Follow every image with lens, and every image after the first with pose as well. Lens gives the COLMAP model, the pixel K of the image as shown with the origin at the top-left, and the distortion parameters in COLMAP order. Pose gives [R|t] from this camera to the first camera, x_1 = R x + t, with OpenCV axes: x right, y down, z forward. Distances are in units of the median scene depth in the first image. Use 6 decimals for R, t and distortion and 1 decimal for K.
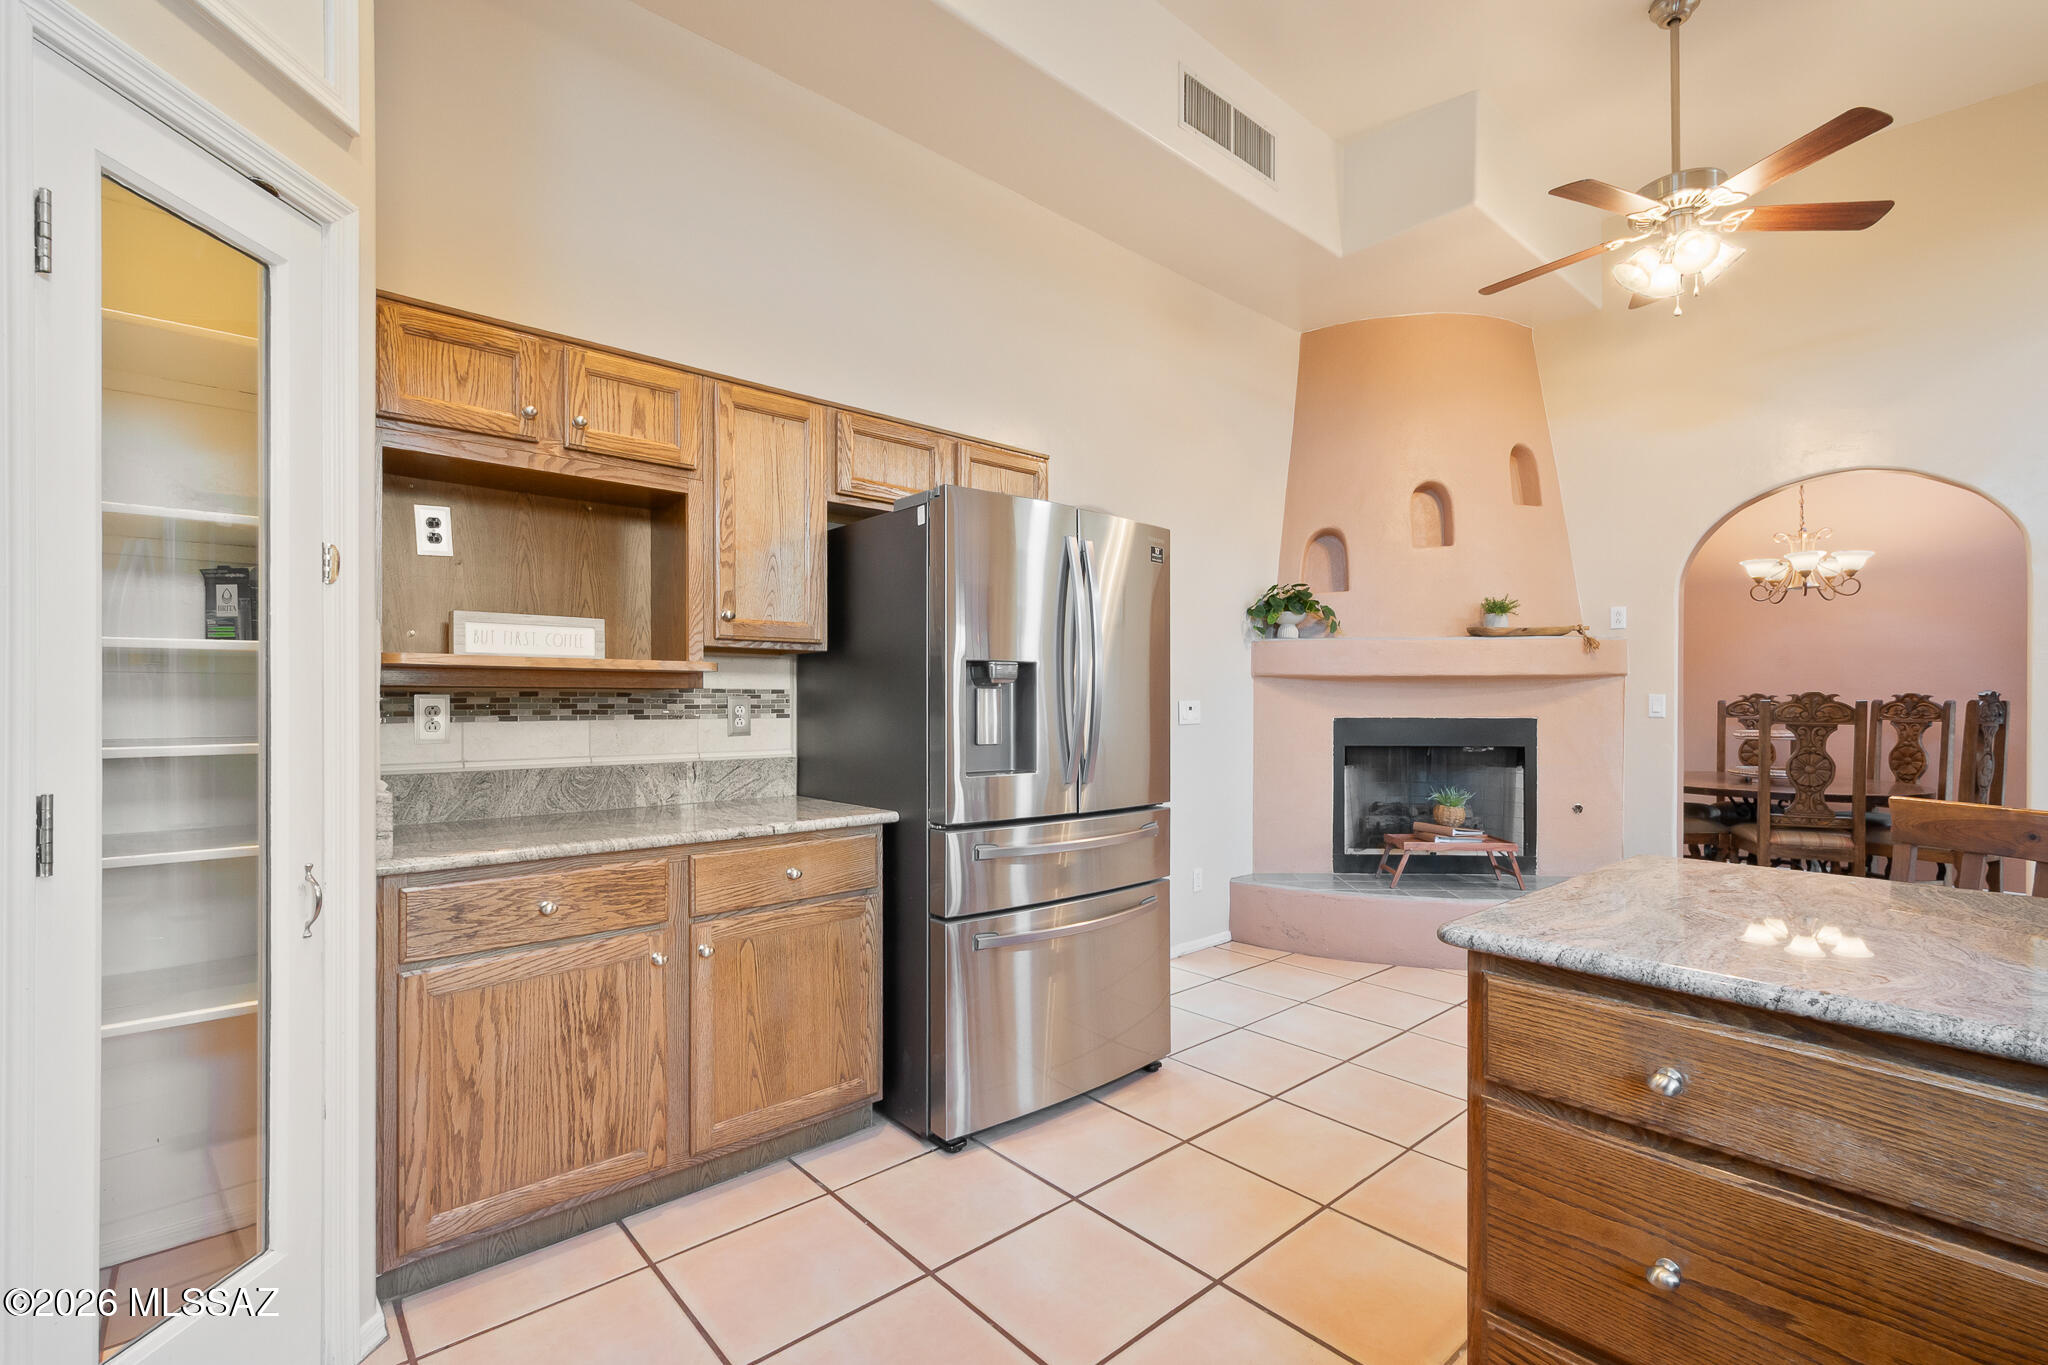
lens RADIAL K [[910.7, 0, 1030.1], [0, 910.7, 698.0], [0, 0, 1]] dist [-0.000991, -0.000167]
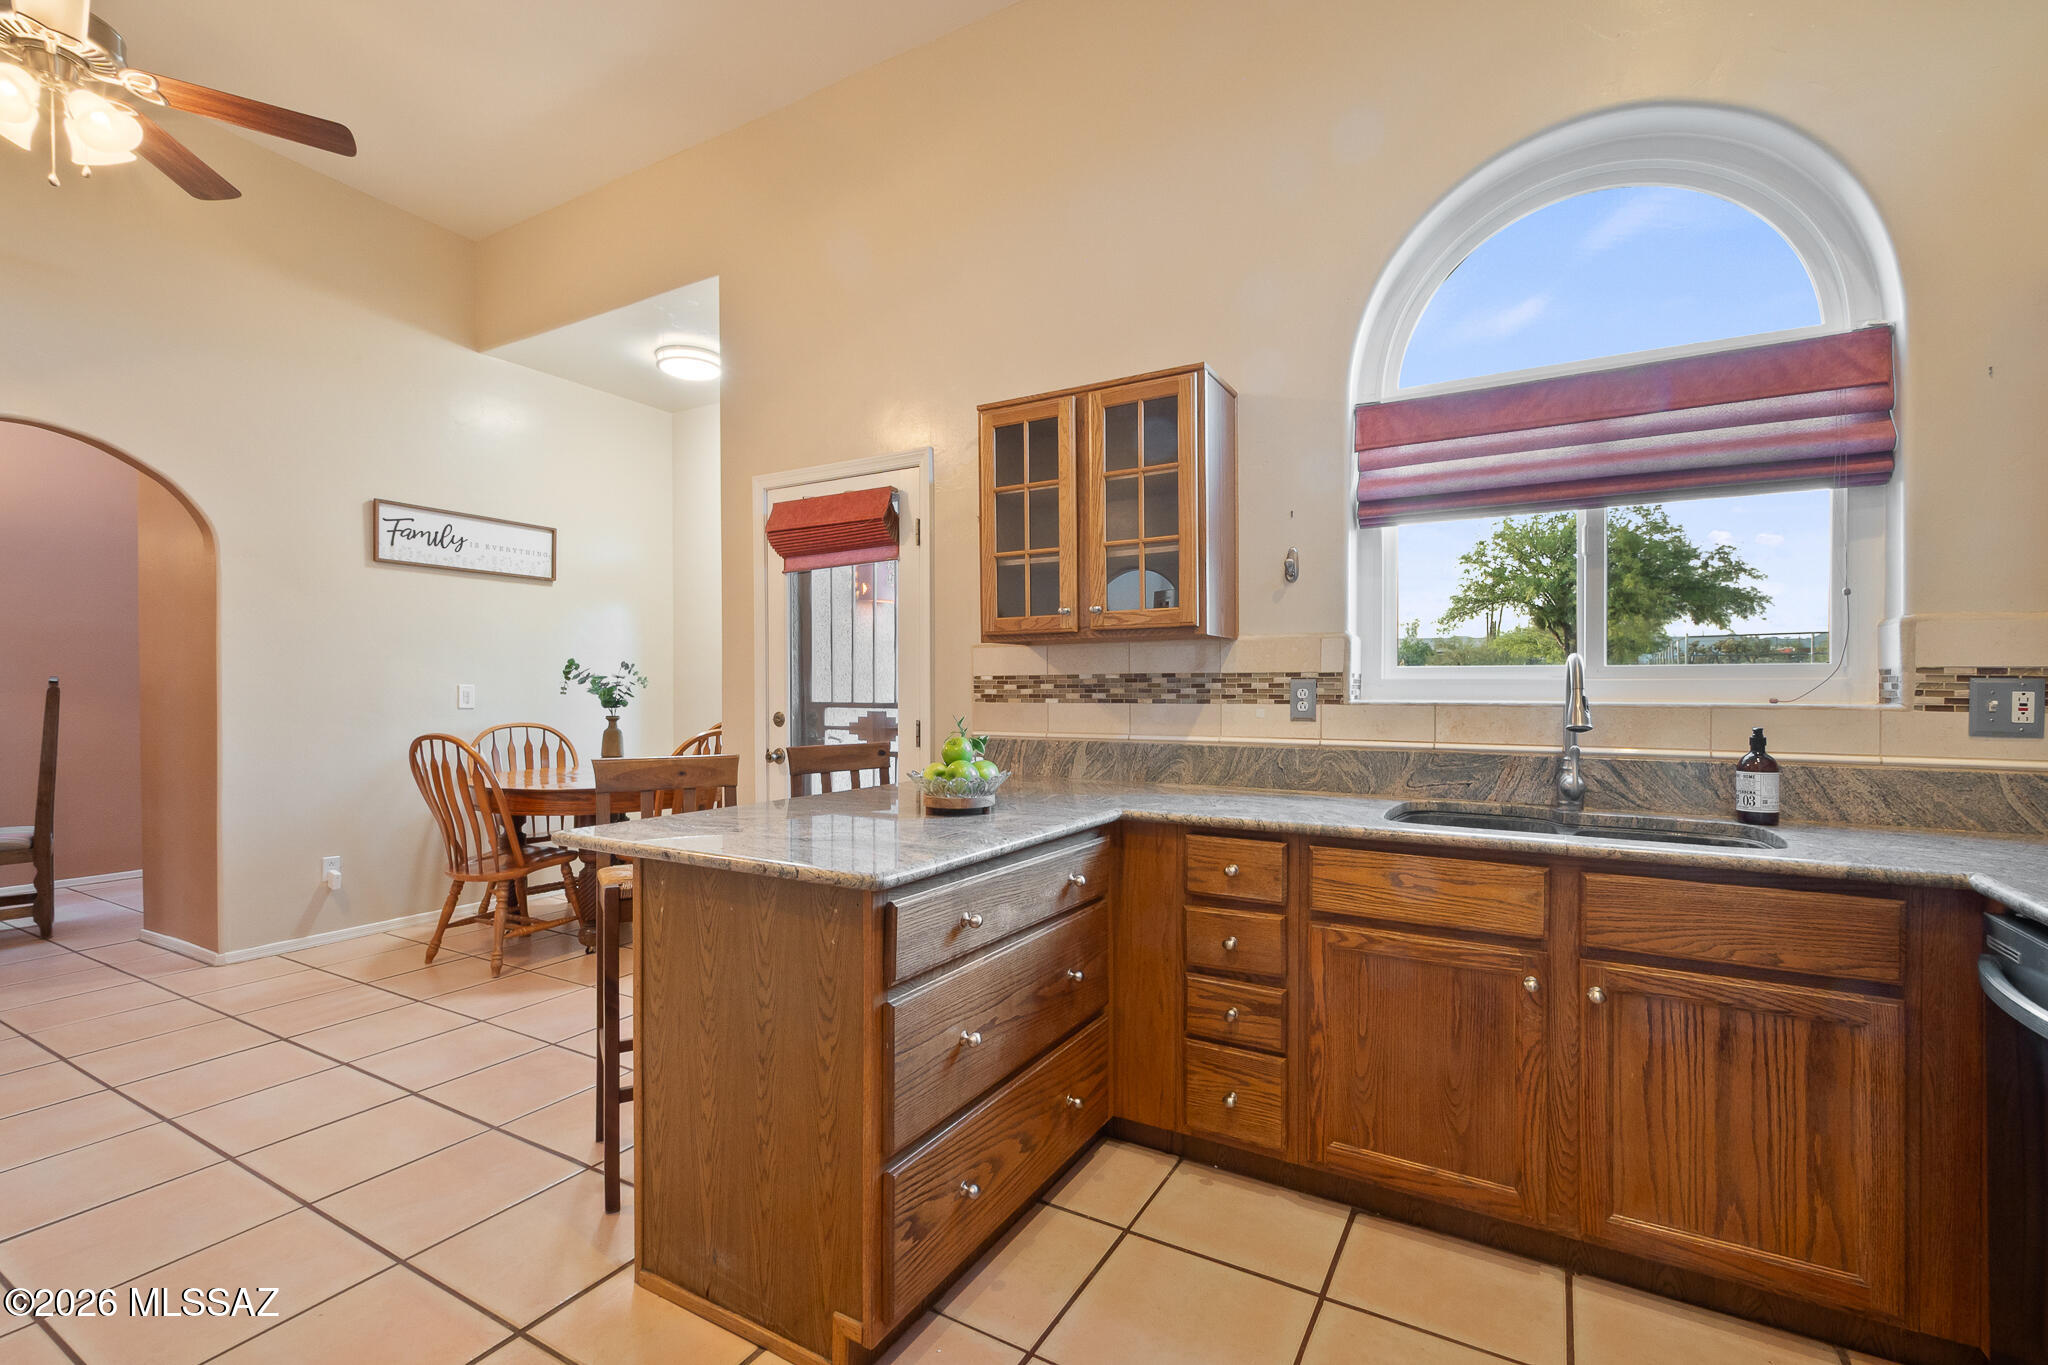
lens RADIAL K [[910.7, 0, 1028.5], [0, 910.7, 692.0], [0, 0, 1]] dist [-0.000991, -0.000167]
pose [[-0.319165, 0.003607, 0.947692, -0.864073], [-0.011149, 0.999909, -0.007560, 0.026889], [-0.947634, -0.012979, -0.319096, 1.407277]]
